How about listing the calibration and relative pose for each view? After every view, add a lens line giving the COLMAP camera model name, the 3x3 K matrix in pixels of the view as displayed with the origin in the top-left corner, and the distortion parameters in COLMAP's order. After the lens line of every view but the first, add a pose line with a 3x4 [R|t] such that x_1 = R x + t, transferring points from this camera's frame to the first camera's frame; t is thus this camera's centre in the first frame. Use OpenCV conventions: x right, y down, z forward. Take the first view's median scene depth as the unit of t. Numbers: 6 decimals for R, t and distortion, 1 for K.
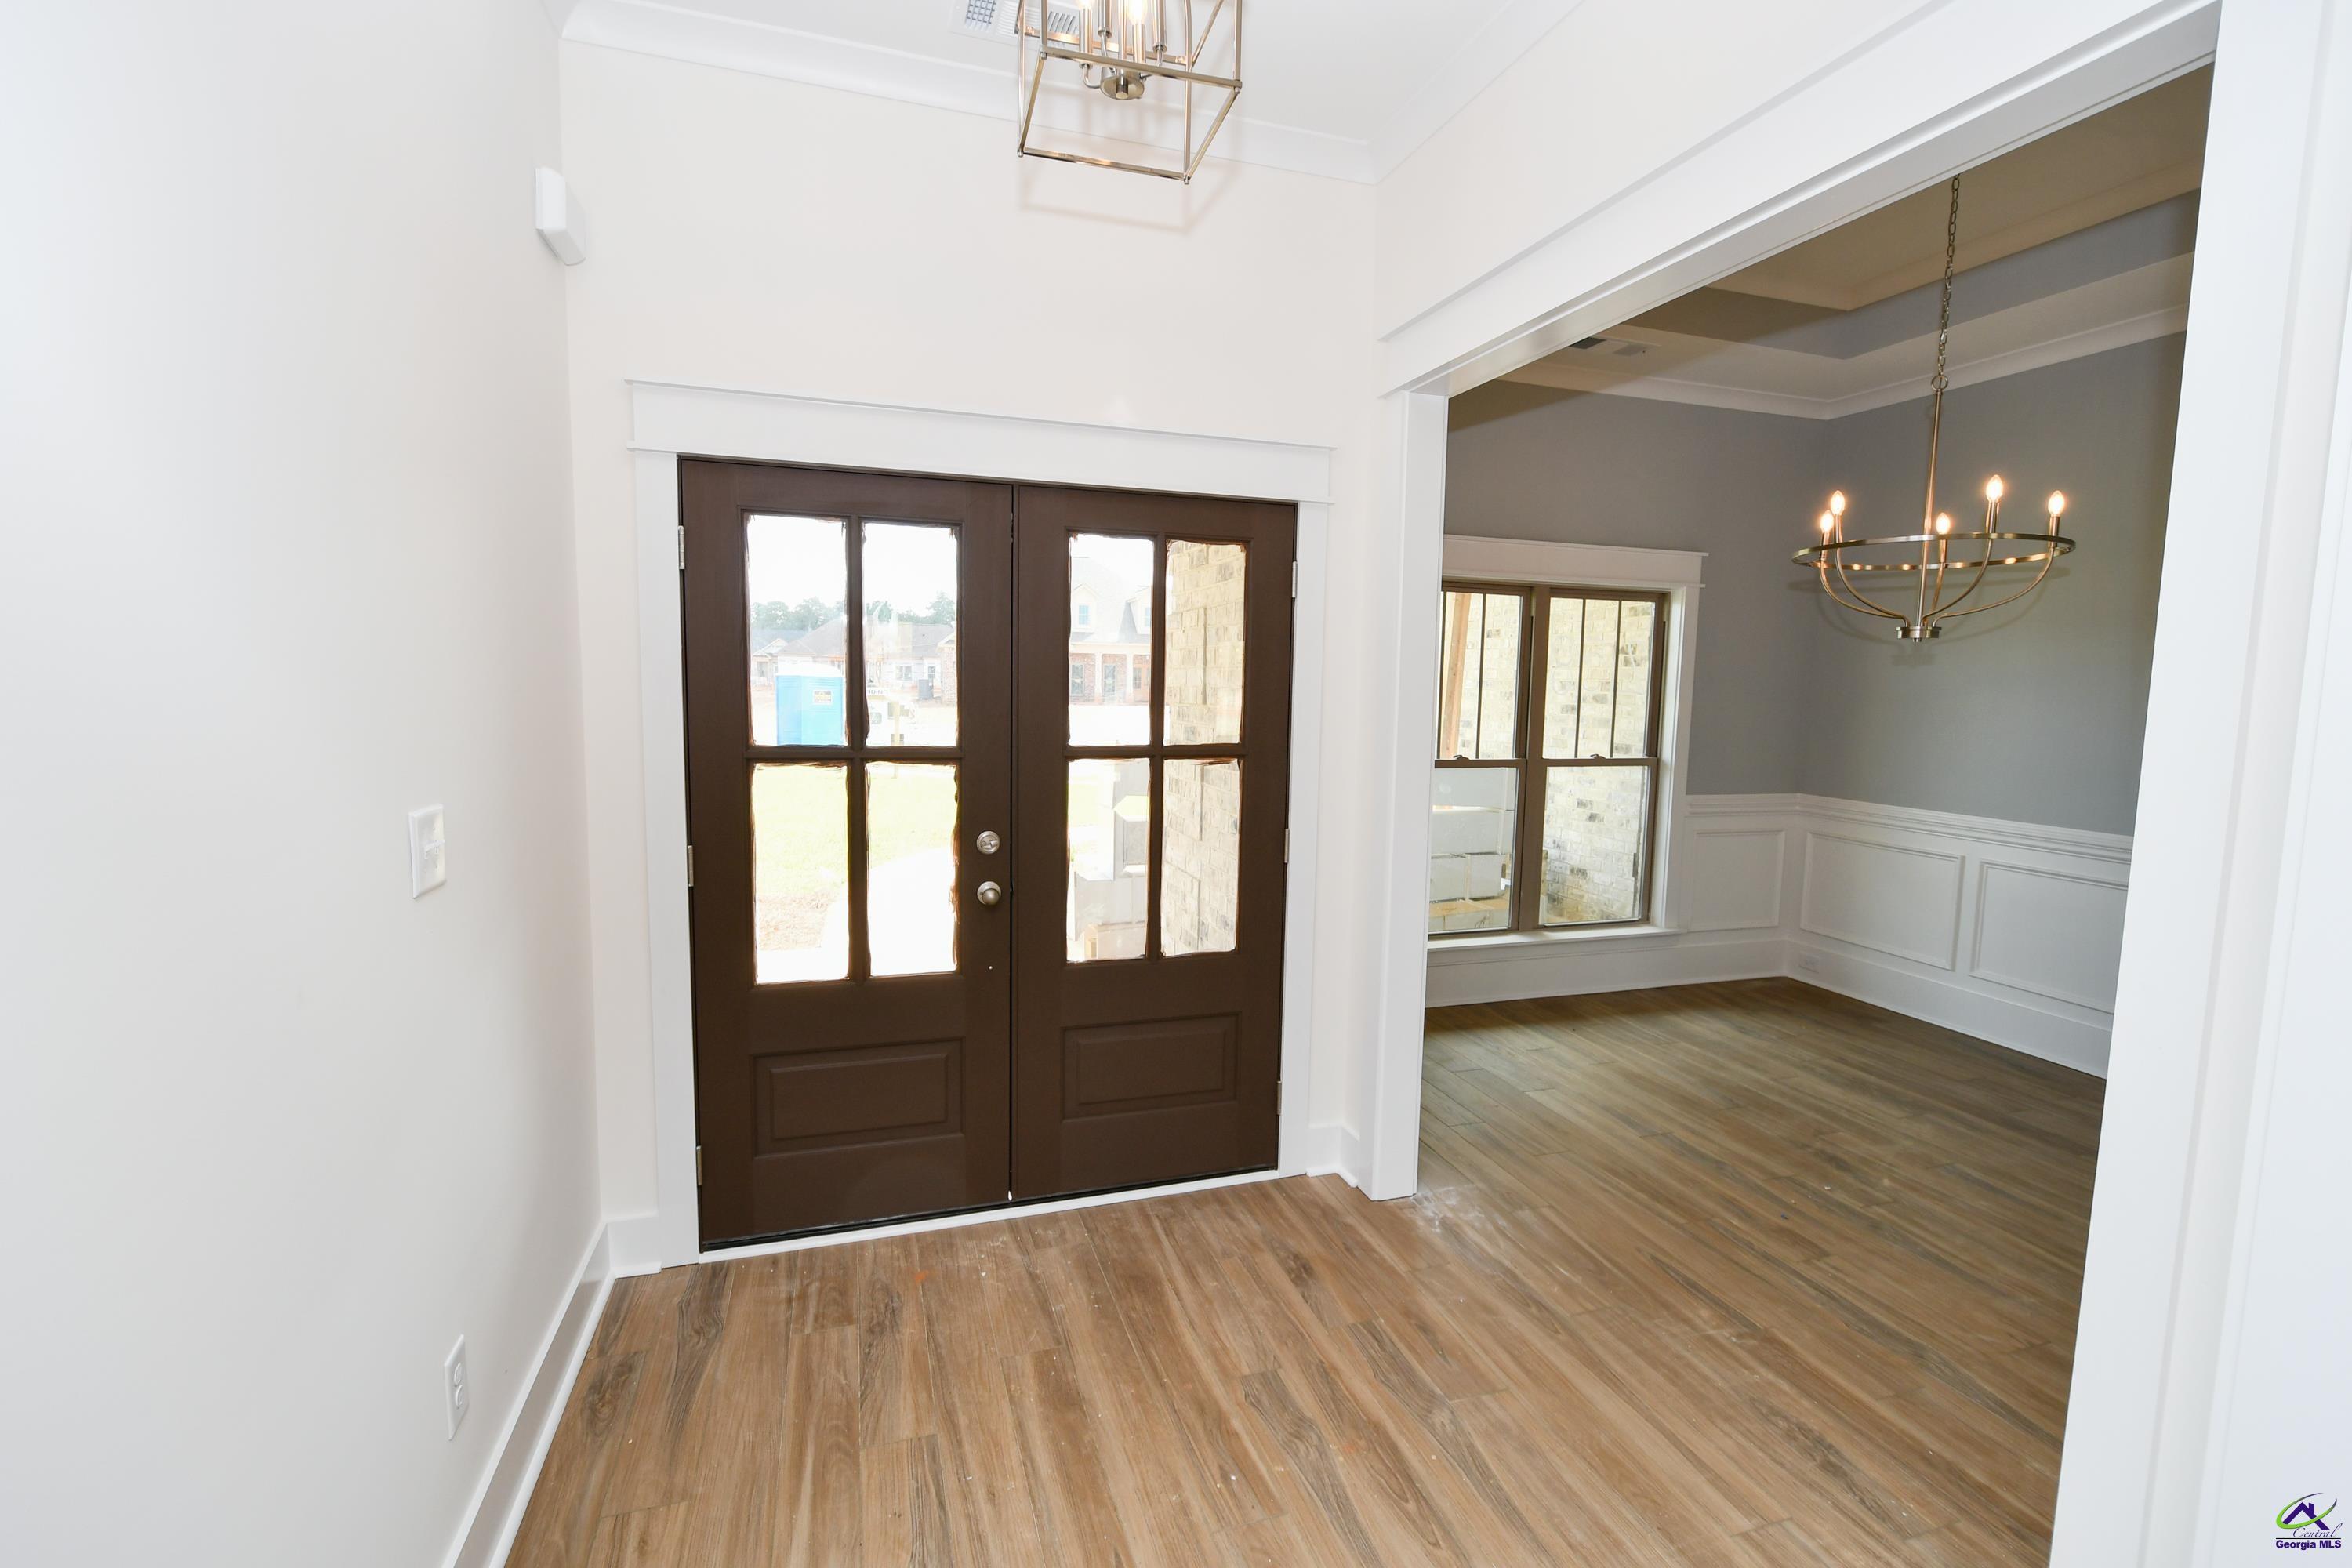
lens RADIAL K [[1033.7, 0, 1191.2], [0, 1033.7, 778.5], [0, 0, 1]] dist [0.004002, -0.006701]
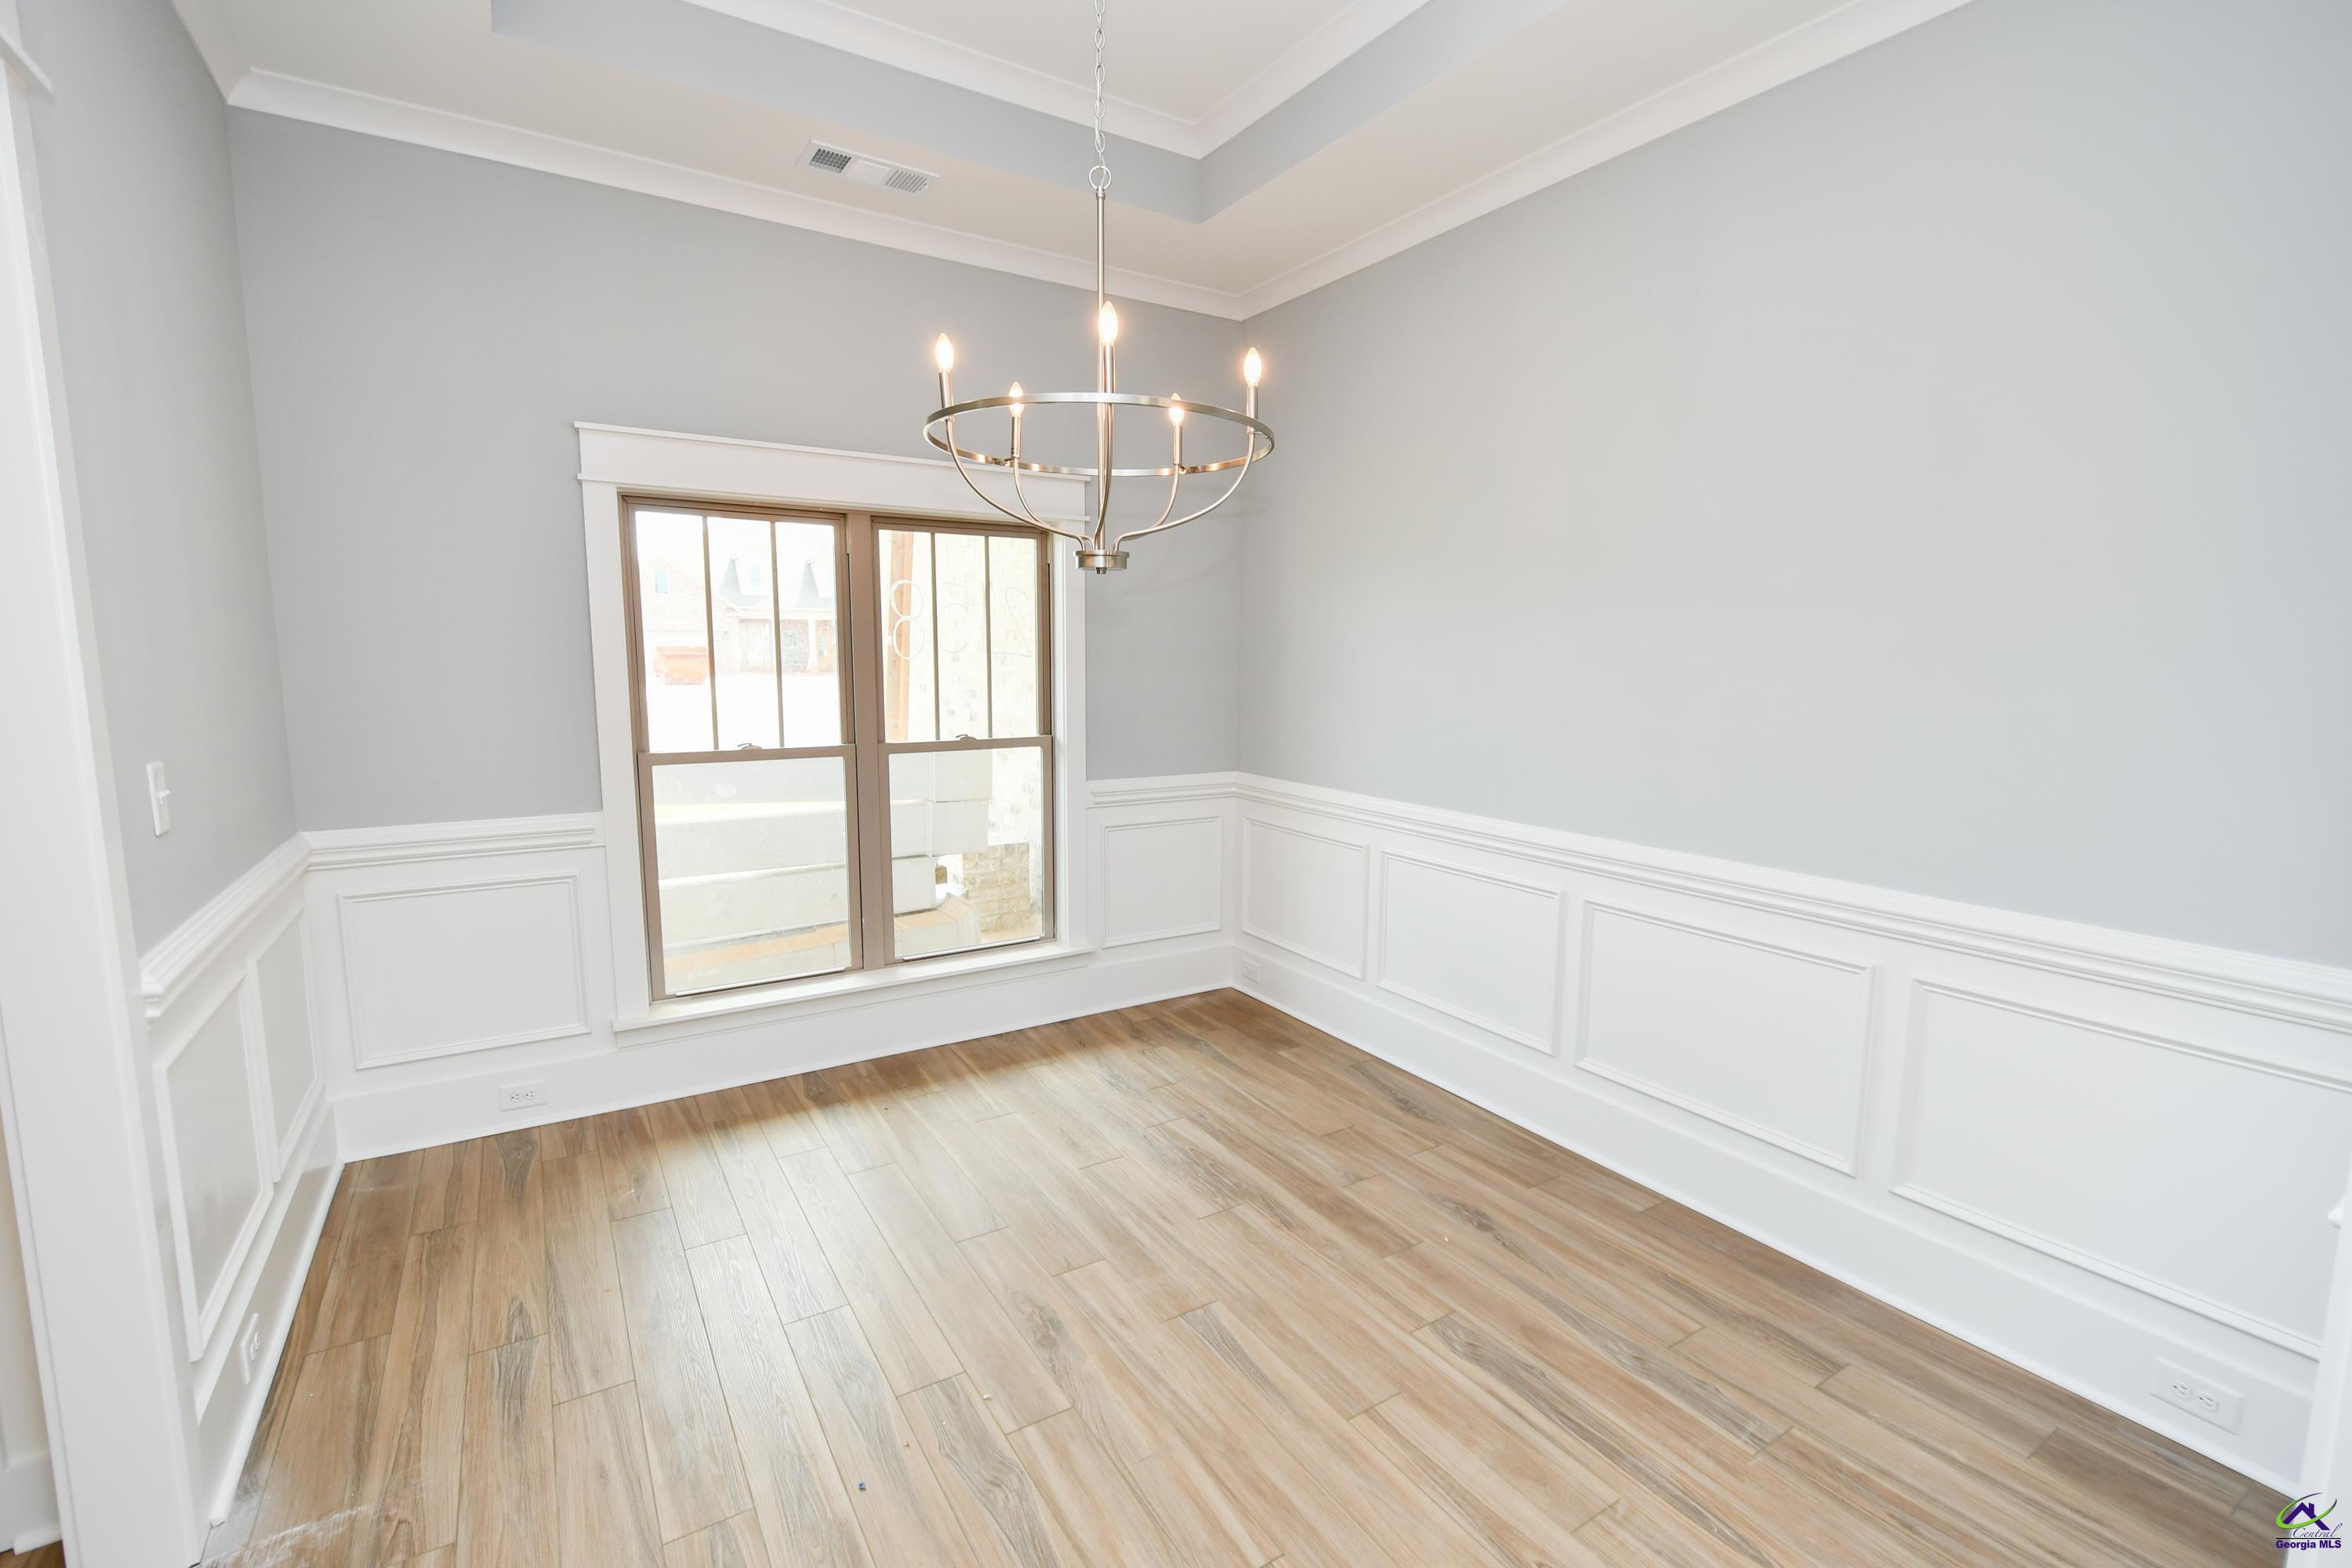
lens RADIAL K [[1033.7, 0, 1191.2], [0, 1033.7, 778.5], [0, 0, 1]] dist [0.004002, -0.006701]
pose [[0.967609, -0.040733, 0.249148, 0.367247], [0.032691, 0.998805, 0.036332, -0.013496], [-0.250330, -0.027011, 0.967784, 0.205979]]
